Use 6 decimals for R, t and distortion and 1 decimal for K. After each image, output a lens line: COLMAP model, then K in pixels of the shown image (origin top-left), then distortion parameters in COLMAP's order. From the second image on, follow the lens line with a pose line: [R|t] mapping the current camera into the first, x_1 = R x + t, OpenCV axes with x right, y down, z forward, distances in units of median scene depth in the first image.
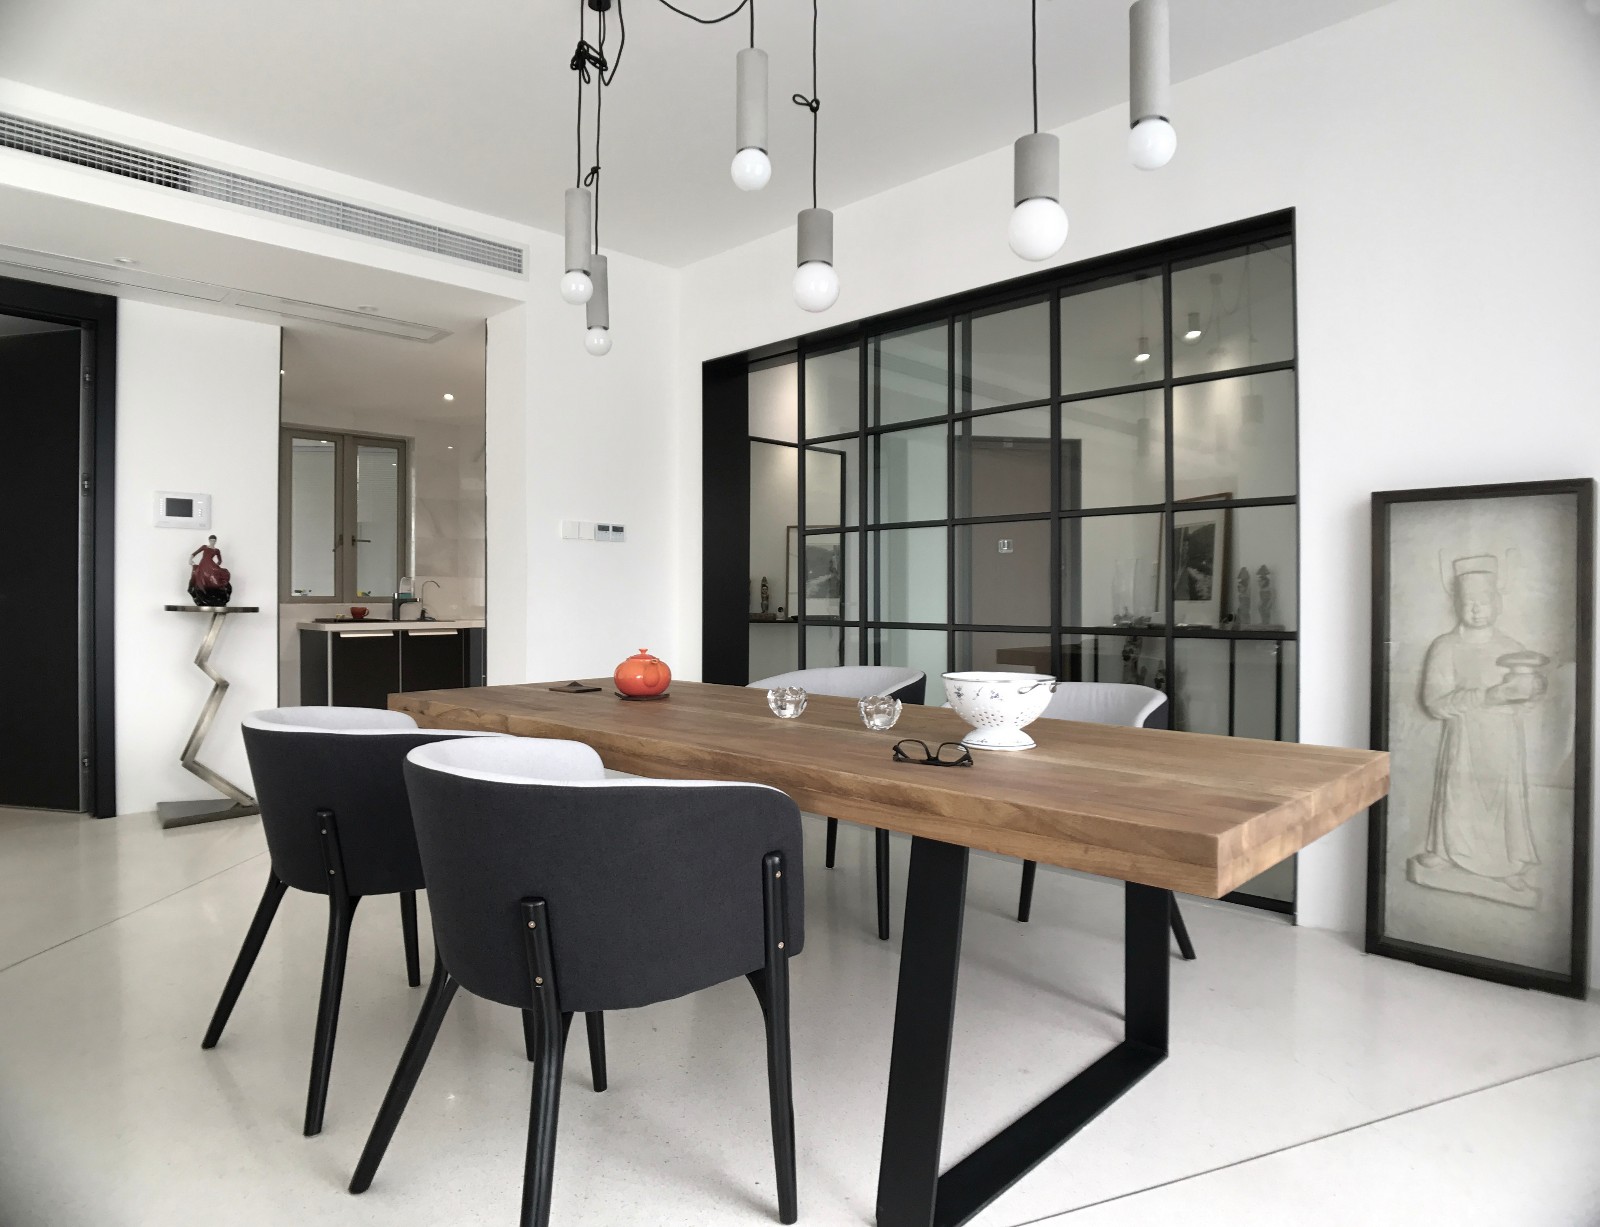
lens RADIAL K [[945.4, 0, 769.9], [0, 945.4, 608.5], [0, 0, 1]] dist [-0.075359, 0.028490]
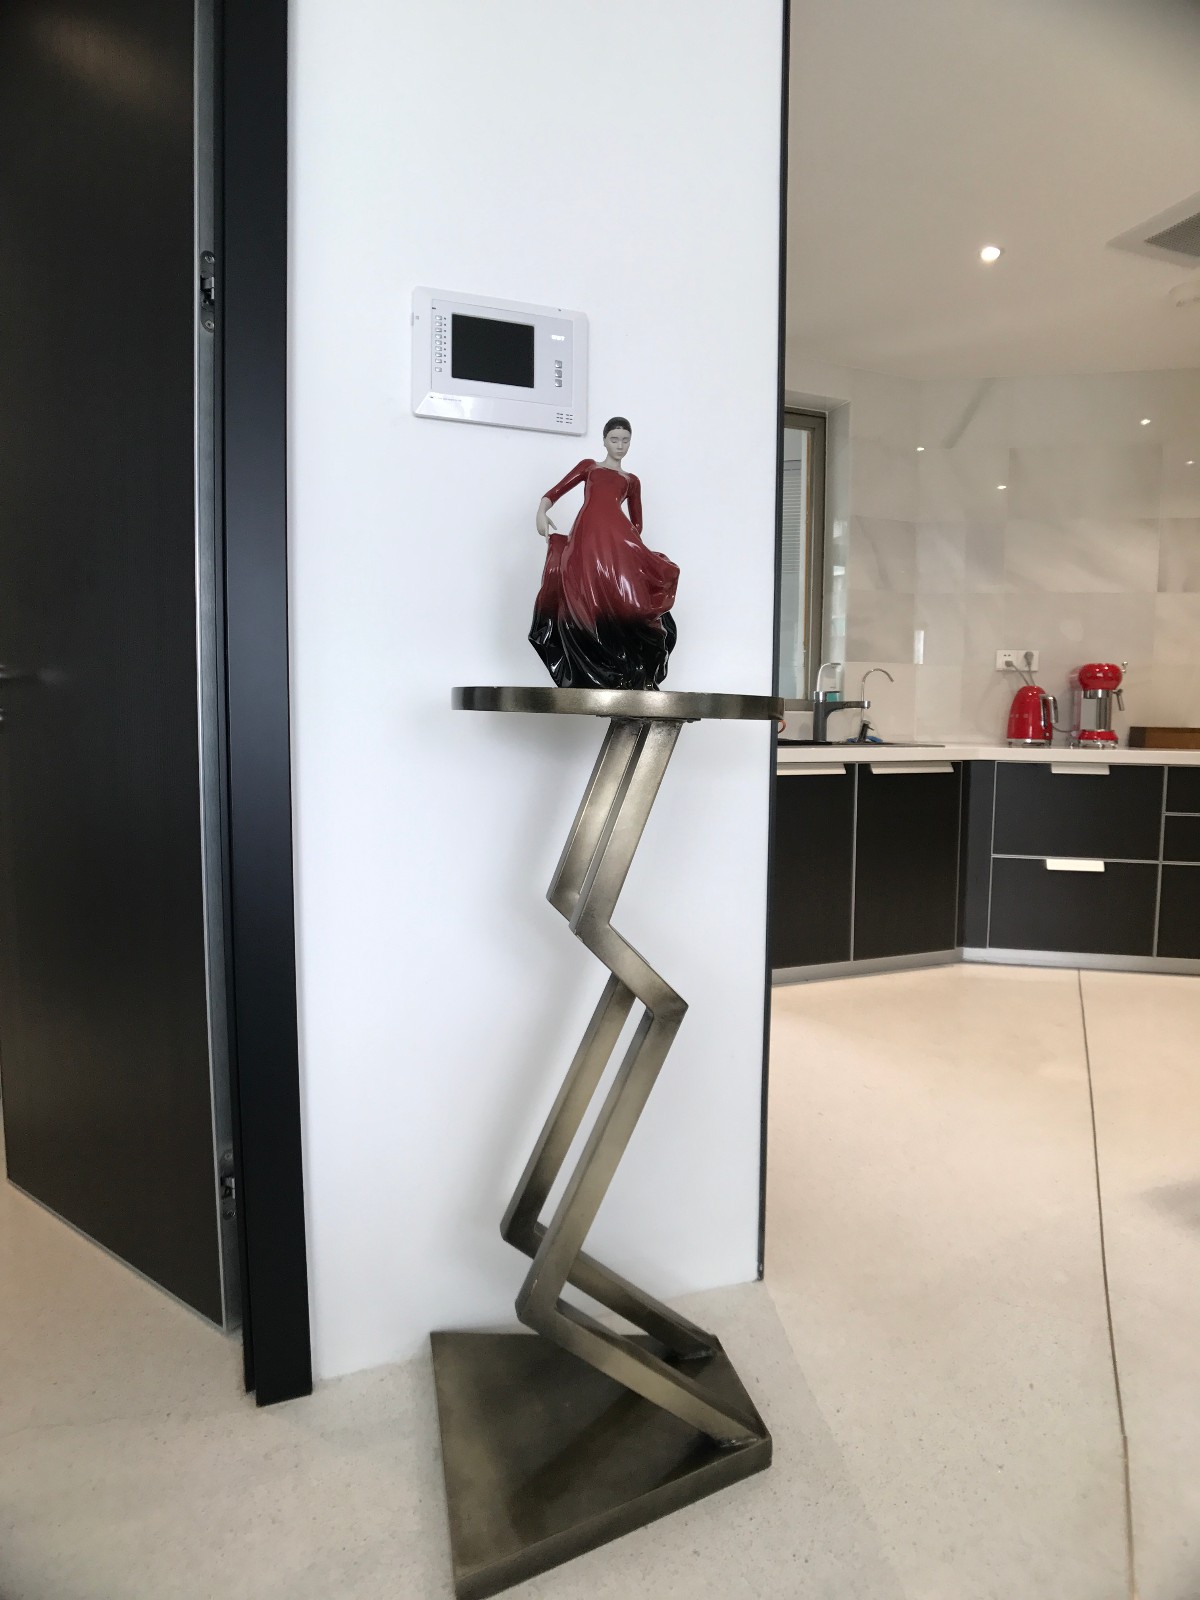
lens RADIAL K [[964.9, 0, 680.4], [0, 964.9, 806.9], [0, 0, 1]] dist [-0.032928, 0.001135]
pose [[0.947761, 0.040344, -0.316421, -0.501268], [-0.013870, 0.996243, 0.085479, 0.005780], [0.318681, -0.076625, 0.944760, 0.748222]]
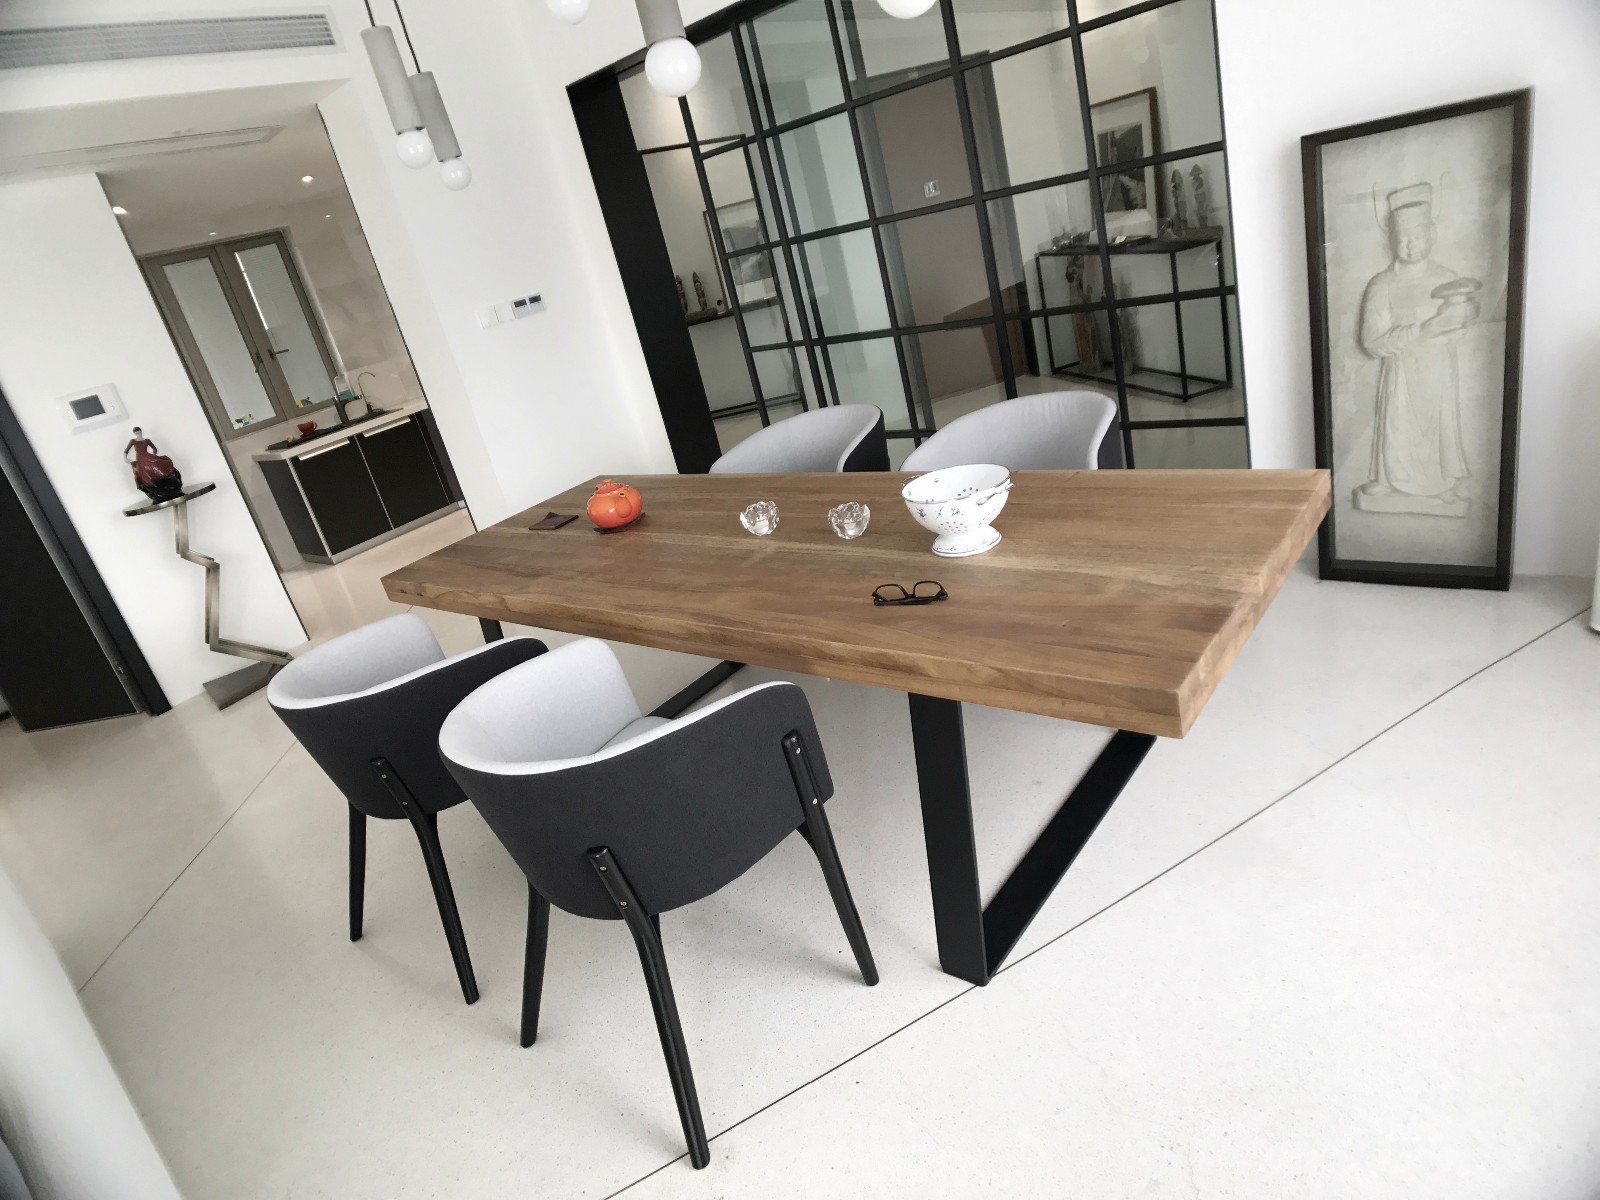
lens RADIAL K [[921.5, 0, 783.7], [0, 921.5, 587.6], [0, 0, 1]] dist [-0.074233, 0.027542]
pose [[0.967260, -0.253643, -0.008557, 0.017305], [0.240194, 0.904045, 0.353566, -0.095322], [-0.081944, -0.344046, 0.935370, 0.015498]]
